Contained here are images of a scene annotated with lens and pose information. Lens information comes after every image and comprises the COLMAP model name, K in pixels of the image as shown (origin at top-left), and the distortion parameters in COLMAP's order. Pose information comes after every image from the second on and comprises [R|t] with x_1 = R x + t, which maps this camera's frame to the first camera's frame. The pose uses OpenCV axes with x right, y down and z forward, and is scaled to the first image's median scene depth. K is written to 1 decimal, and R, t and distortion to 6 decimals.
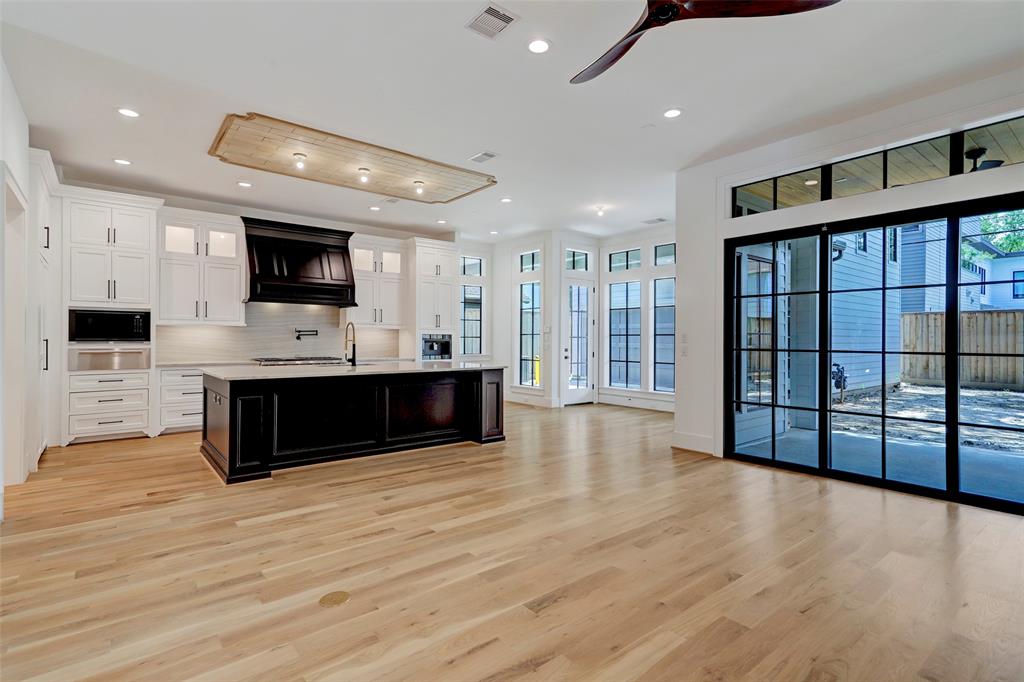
lens RADIAL K [[496.2, 0, 505.2], [0, 496.2, 339.1], [0, 0, 1]] dist [0.013846, 0.002827]
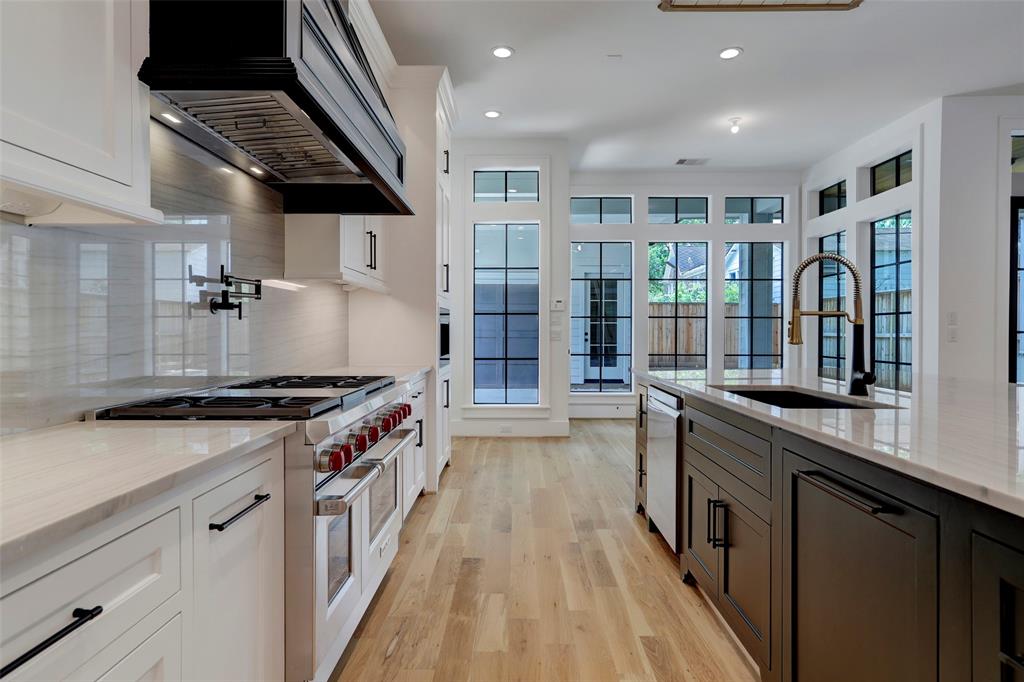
lens RADIAL K [[561.6, 0, 505.6], [0, 561.6, 335.4], [0, 0, 1]] dist [0.005548, 0.001959]
pose [[0.634304, -0.010698, 0.773009, -1.325814], [0.002102, 0.999924, 0.012114, 0.022219], [-0.773081, -0.006059, 0.634279, 1.741276]]
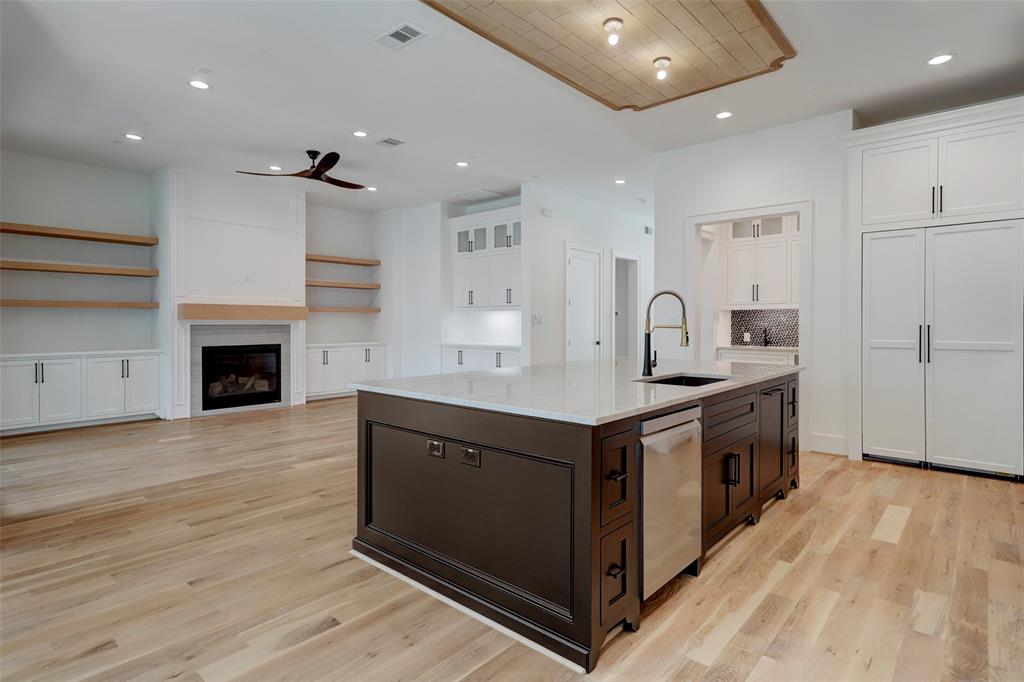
lens RADIAL K [[510.3, 0, 517.7], [0, 510.3, 318.1], [0, 0, 1]] dist [-0.001443, 0.002111]
pose [[-0.986528, -0.004359, -0.163537, -0.195169], [-0.003473, 0.999978, -0.005706, 0.000507], [0.163558, -0.005062, -0.986521, 2.733281]]
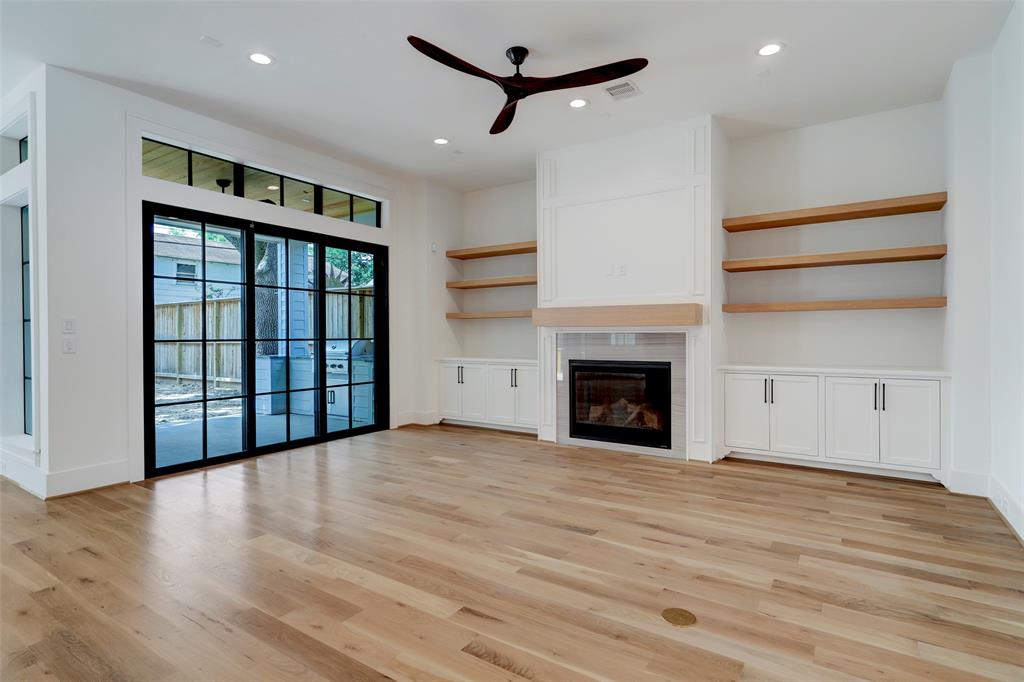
lens RADIAL K [[510.3, 0, 507.0], [0, 510.3, 335.7], [0, 0, 1]] dist [-0.001443, 0.002111]
pose [[-0.290694, -0.005480, 0.956800, -0.846598], [0.005676, 0.999956, 0.007452, 0.014314], [-0.956799, 0.007597, -0.290650, 1.181792]]
